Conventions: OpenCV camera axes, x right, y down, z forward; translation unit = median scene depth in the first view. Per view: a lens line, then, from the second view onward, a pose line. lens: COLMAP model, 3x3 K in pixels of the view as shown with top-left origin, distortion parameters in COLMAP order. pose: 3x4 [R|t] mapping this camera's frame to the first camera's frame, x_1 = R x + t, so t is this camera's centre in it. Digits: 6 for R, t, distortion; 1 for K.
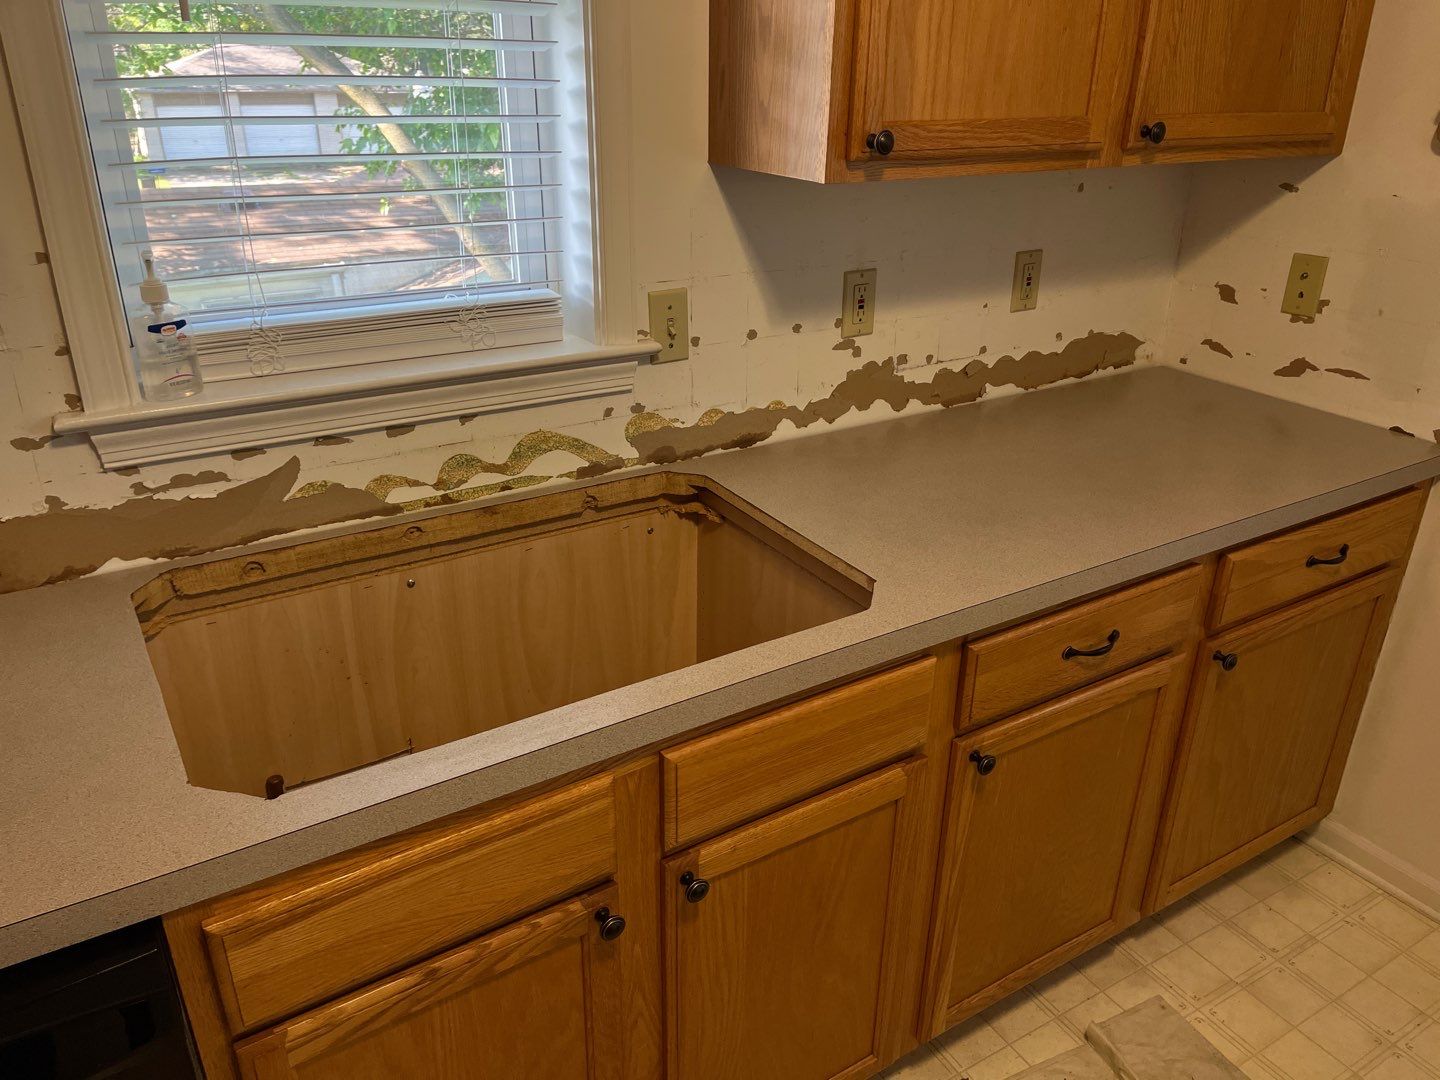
lens RADIAL K [[1072.8, 0, 722.2], [0, 1072.8, 553.2], [0, 0, 1]] dist [0.069222, -0.099017]
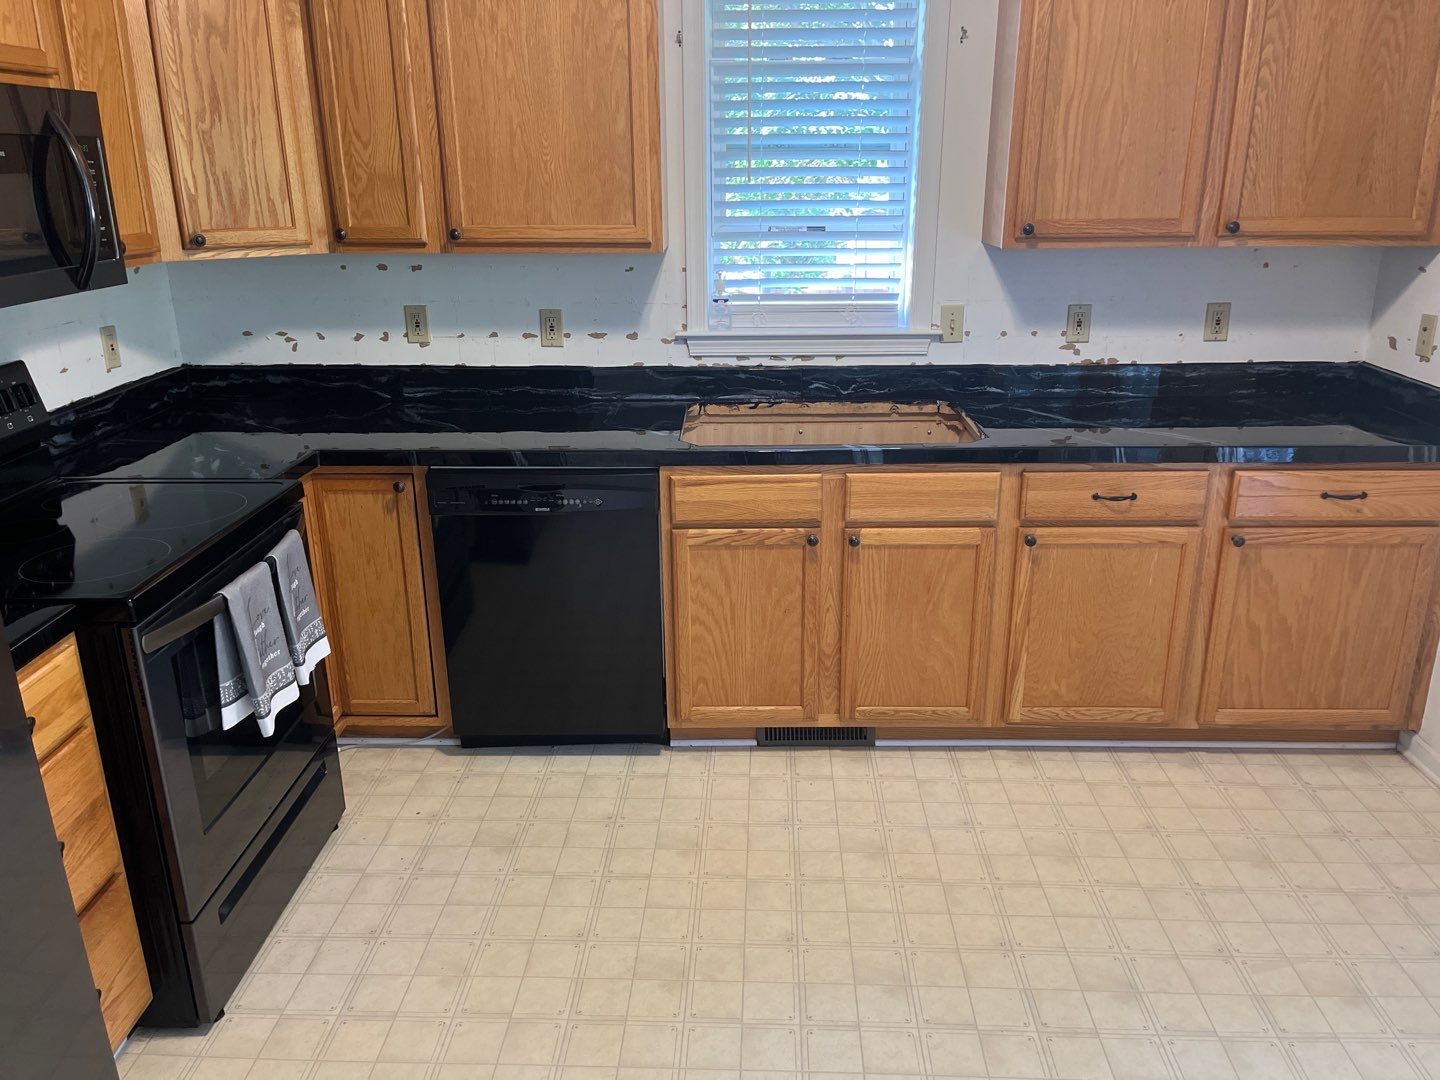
lens RADIAL K [[1072.8, 0, 722.2], [0, 1072.8, 553.2], [0, 0, 1]] dist [0.069222, -0.099017]
pose [[0.830544, 0.162674, -0.532666, 0.749324], [-0.215558, 0.975747, -0.038113, 0.375075], [0.513547, 0.146476, 0.845467, -0.838237]]
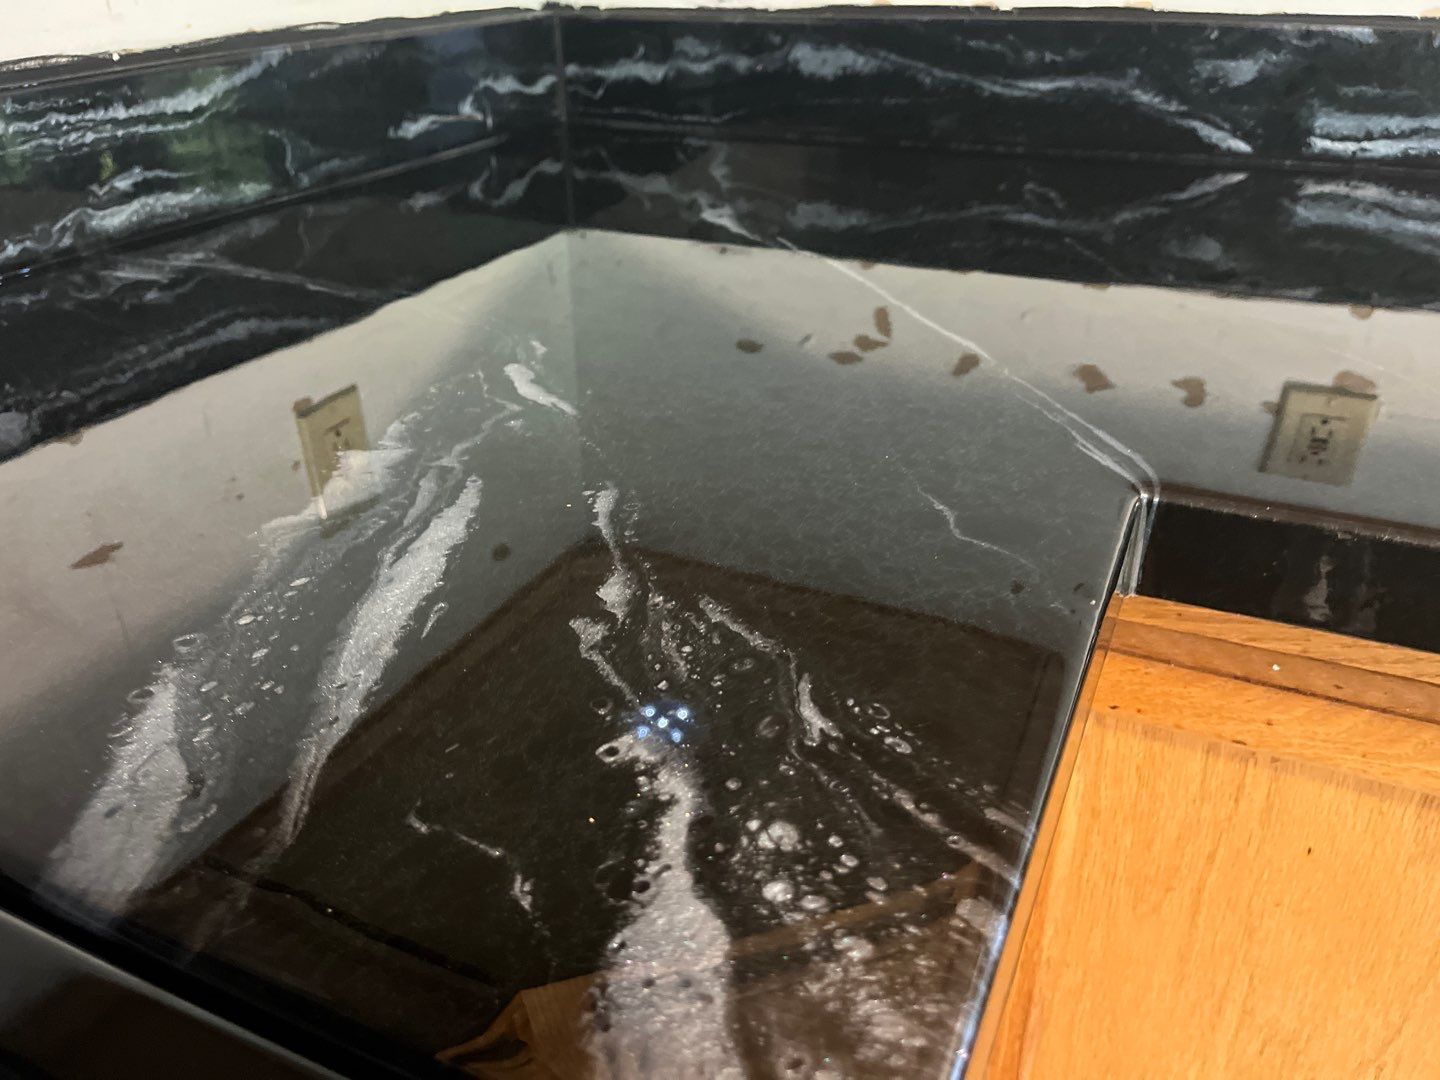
lens RADIAL K [[1078.2, 0, 713.6], [0, 1078.2, 538.3], [0, 0, 1]] dist [0.057135, -0.078046]
pose [[0.530197, 0.385350, -0.755246, -0.637459], [-0.335196, 0.913452, 0.230758, 0.272235], [0.778803, 0.130809, 0.613477, 0.075351]]
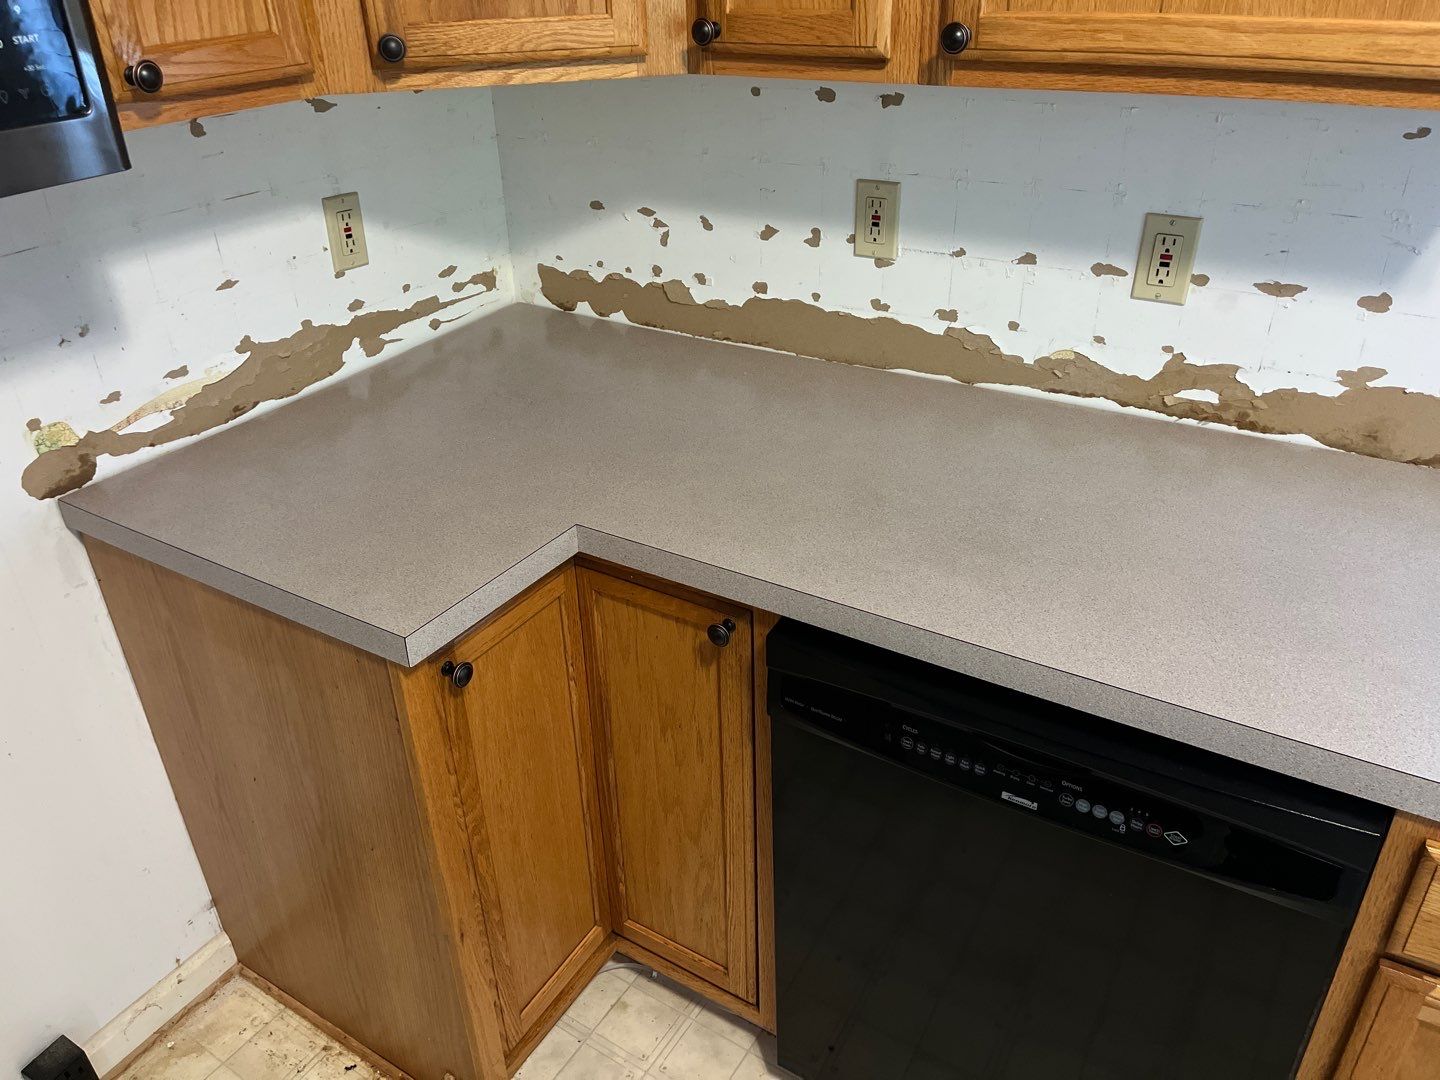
lens RADIAL K [[1078.2, 0, 713.6], [0, 1078.2, 538.3], [0, 0, 1]] dist [0.057135, -0.078046]
pose [[0.429349, 0.421166, -0.798924, -0.048910], [-0.345927, 0.893835, 0.285296, 0.021769], [0.834263, 0.153878, 0.529459, -0.062731]]
